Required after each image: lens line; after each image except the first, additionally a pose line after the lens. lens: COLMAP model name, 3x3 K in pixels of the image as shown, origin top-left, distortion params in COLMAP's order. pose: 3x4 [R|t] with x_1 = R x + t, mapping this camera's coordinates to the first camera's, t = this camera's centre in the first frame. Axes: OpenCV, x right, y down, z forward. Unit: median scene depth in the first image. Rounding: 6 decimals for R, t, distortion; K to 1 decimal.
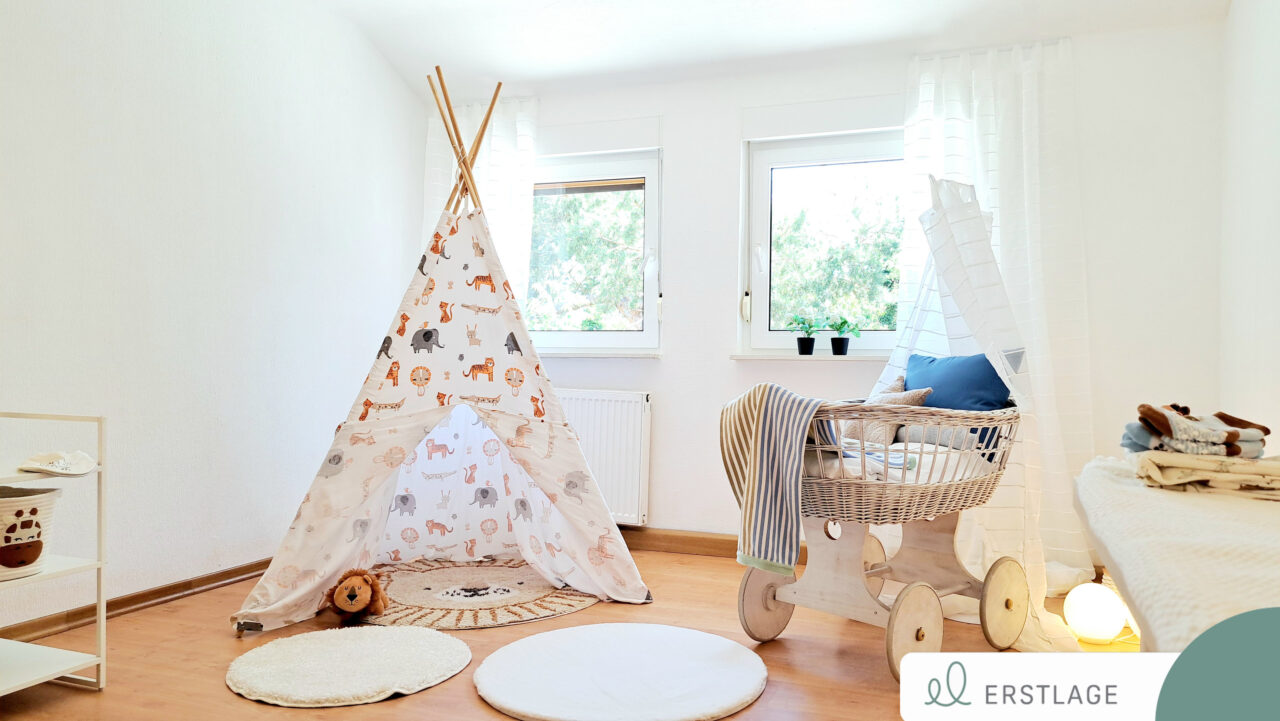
lens RADIAL K [[822.8, 0, 640.2], [0, 822.8, 358.1], [0, 0, 1]] dist [0.032170, -0.001827]
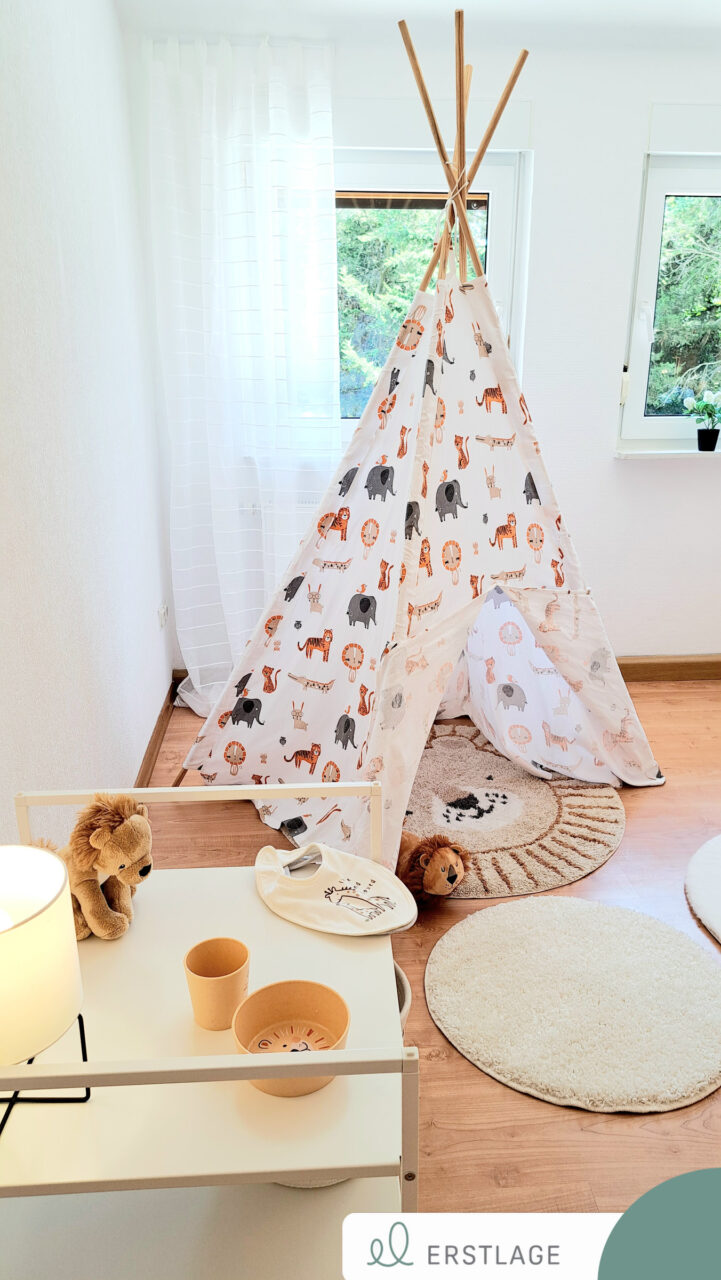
lens RADIAL K [[855.8, 0, 360.5], [0, 855.8, 644.7], [0, 0, 1]] dist [0.005648, -0.006176]
pose [[0.918109, -0.134803, 0.372698, -0.593302], [-0.003601, 0.937501, 0.347963, -0.150539], [-0.396311, -0.320810, 0.860243, 0.388427]]
